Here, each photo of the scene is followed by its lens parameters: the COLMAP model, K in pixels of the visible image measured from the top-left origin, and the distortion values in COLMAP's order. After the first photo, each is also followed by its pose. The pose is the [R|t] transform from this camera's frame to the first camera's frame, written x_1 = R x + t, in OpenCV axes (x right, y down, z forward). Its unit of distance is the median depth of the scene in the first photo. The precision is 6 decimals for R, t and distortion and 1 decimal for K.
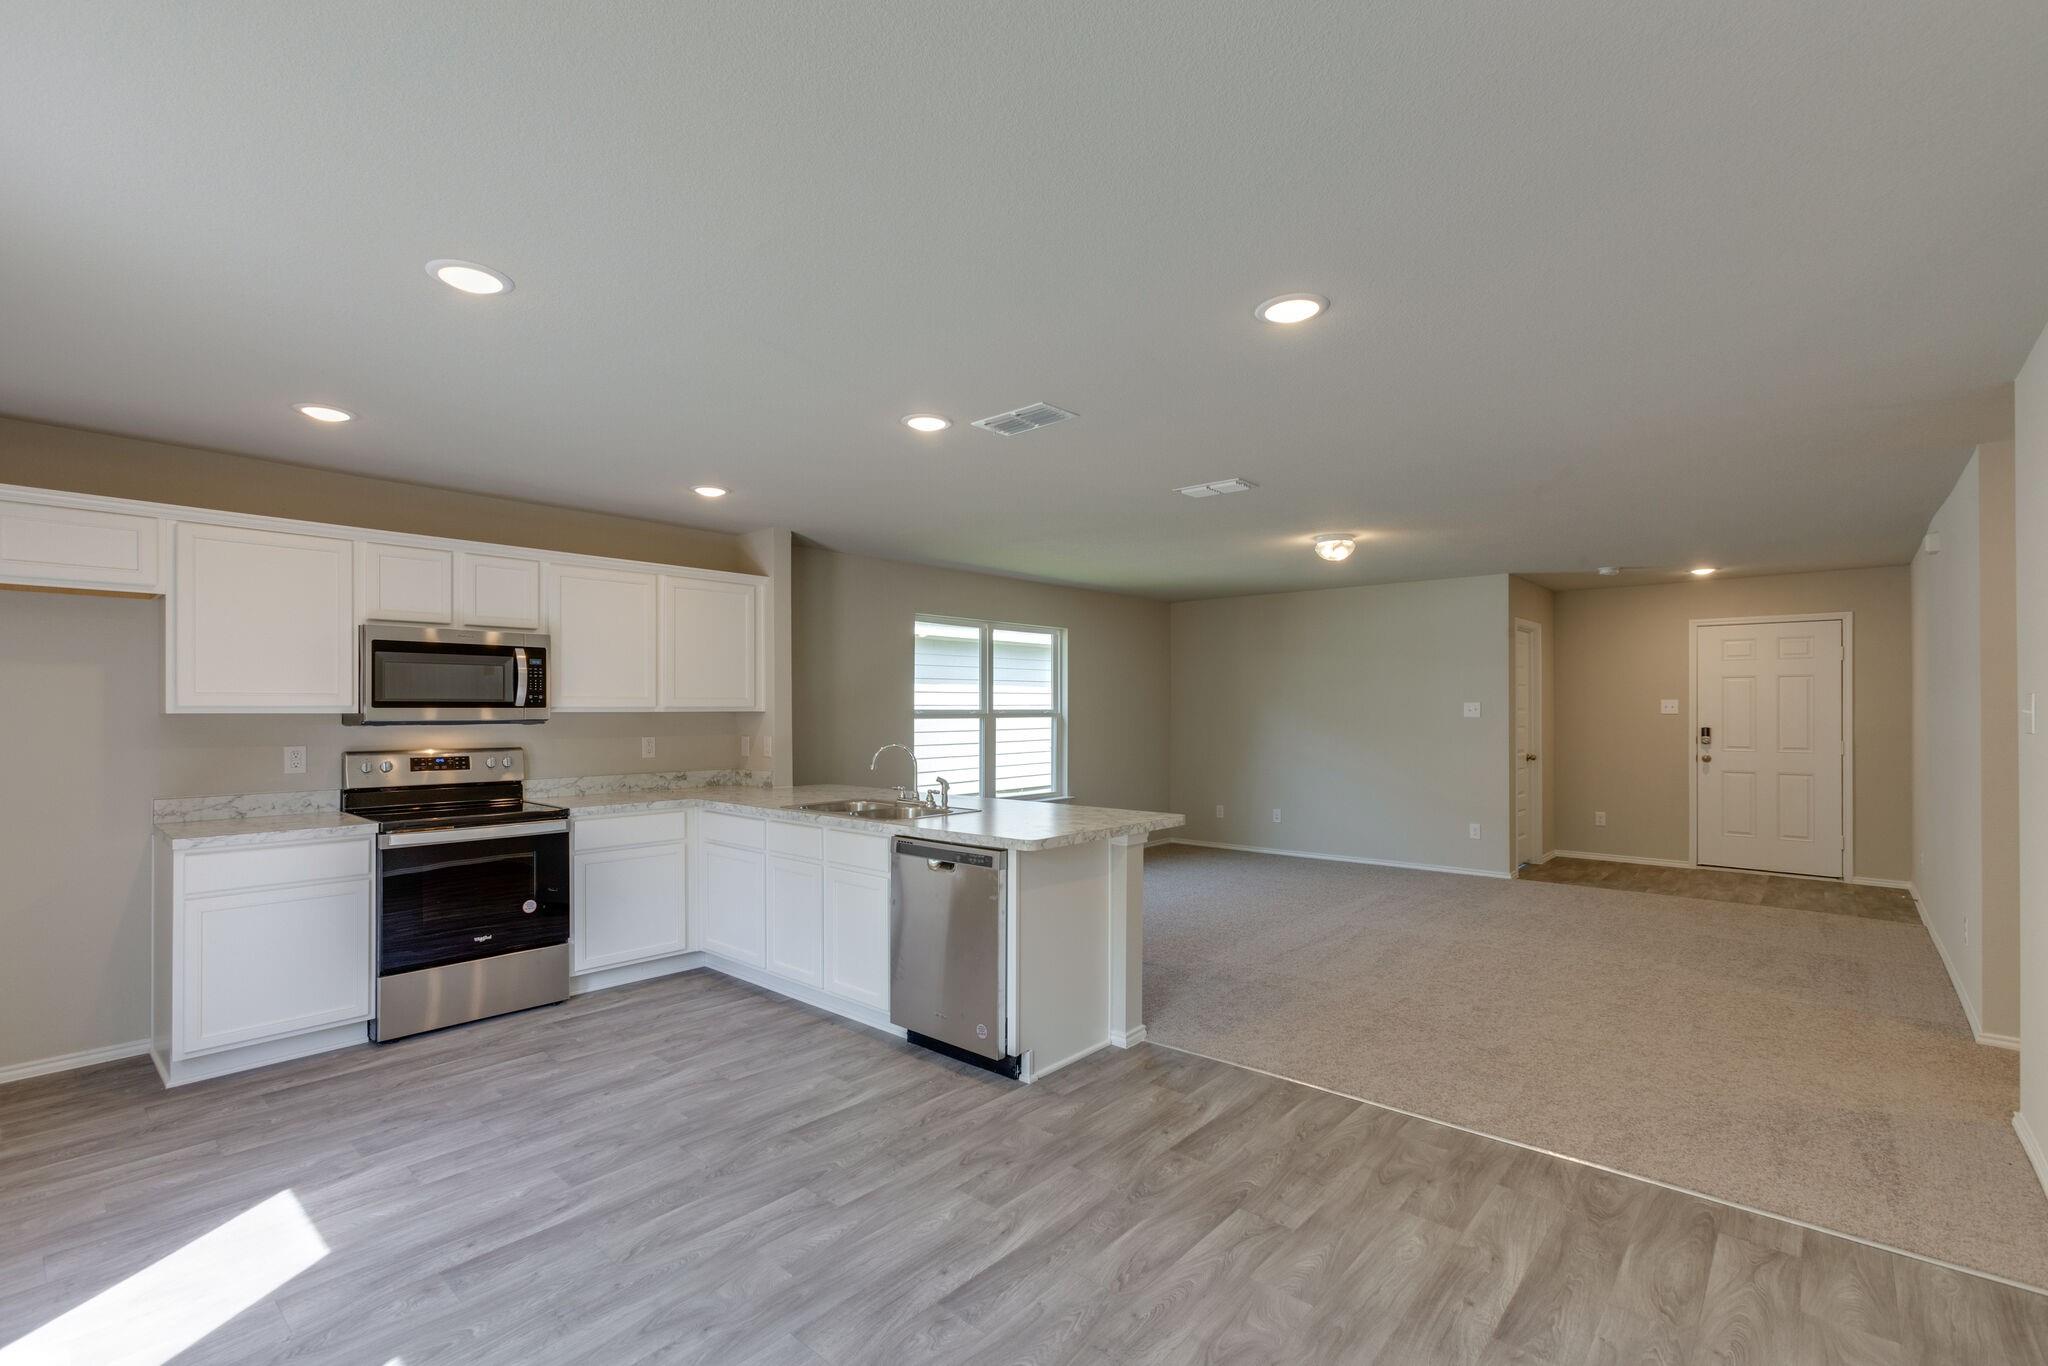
lens RADIAL K [[935.1, 0, 1011.6], [0, 935.1, 715.9], [0, 0, 1]] dist [-0.000578, 0.000138]
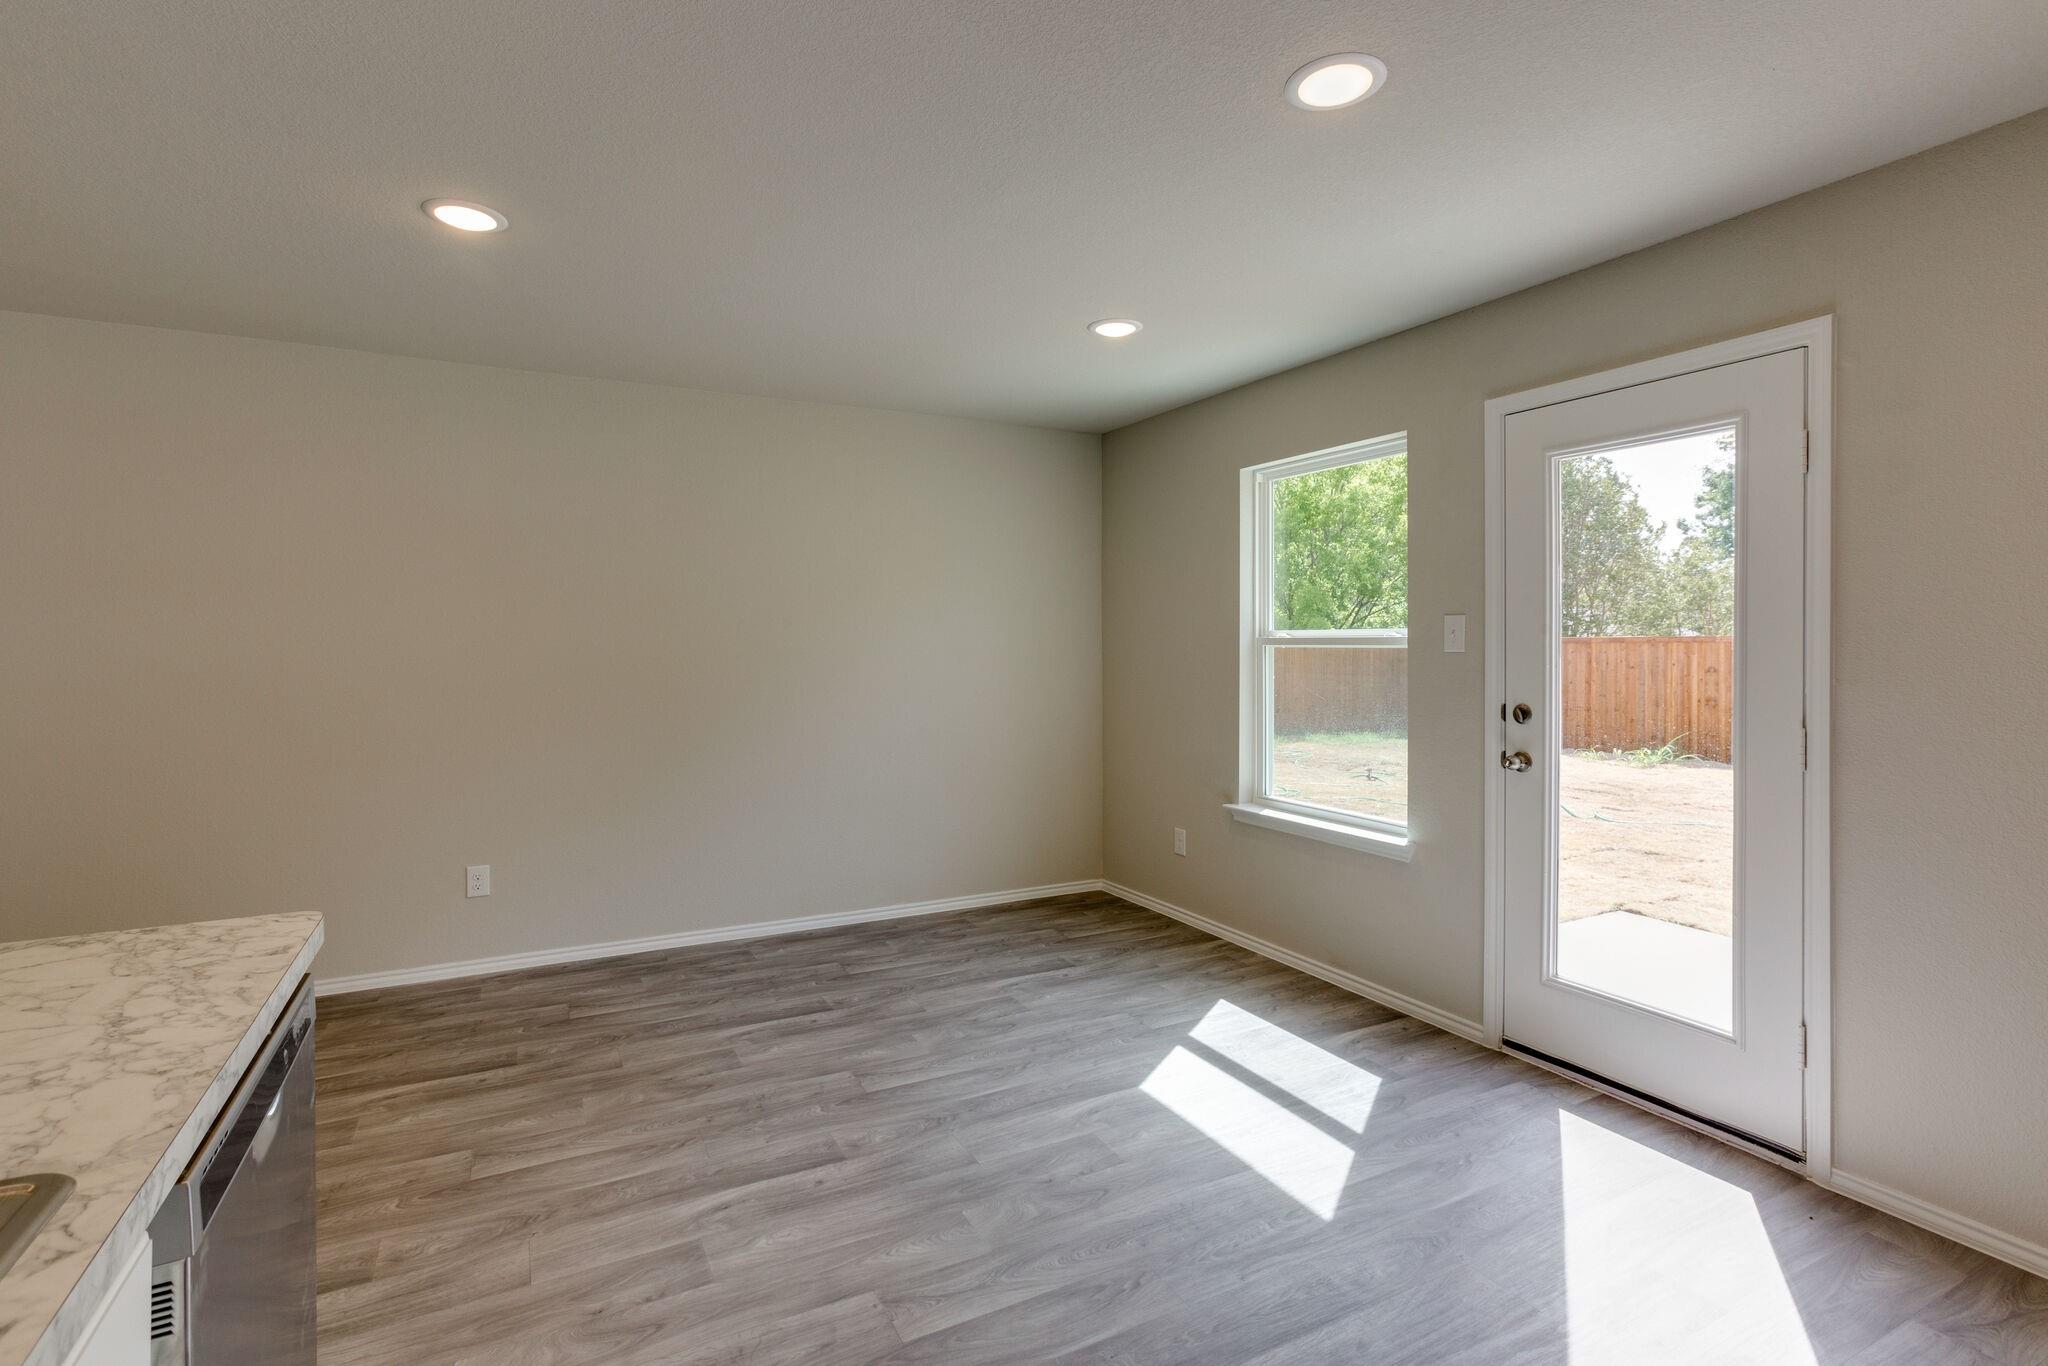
lens RADIAL K [[935.1, 0, 1022.8], [0, 935.1, 665.1], [0, 0, 1]] dist [-0.000578, 0.000138]
pose [[-0.940538, -0.005875, 0.339637, -0.595752], [0.000406, 0.999830, 0.018418, 0.033189], [-0.339687, 0.017461, -0.940376, 1.816449]]
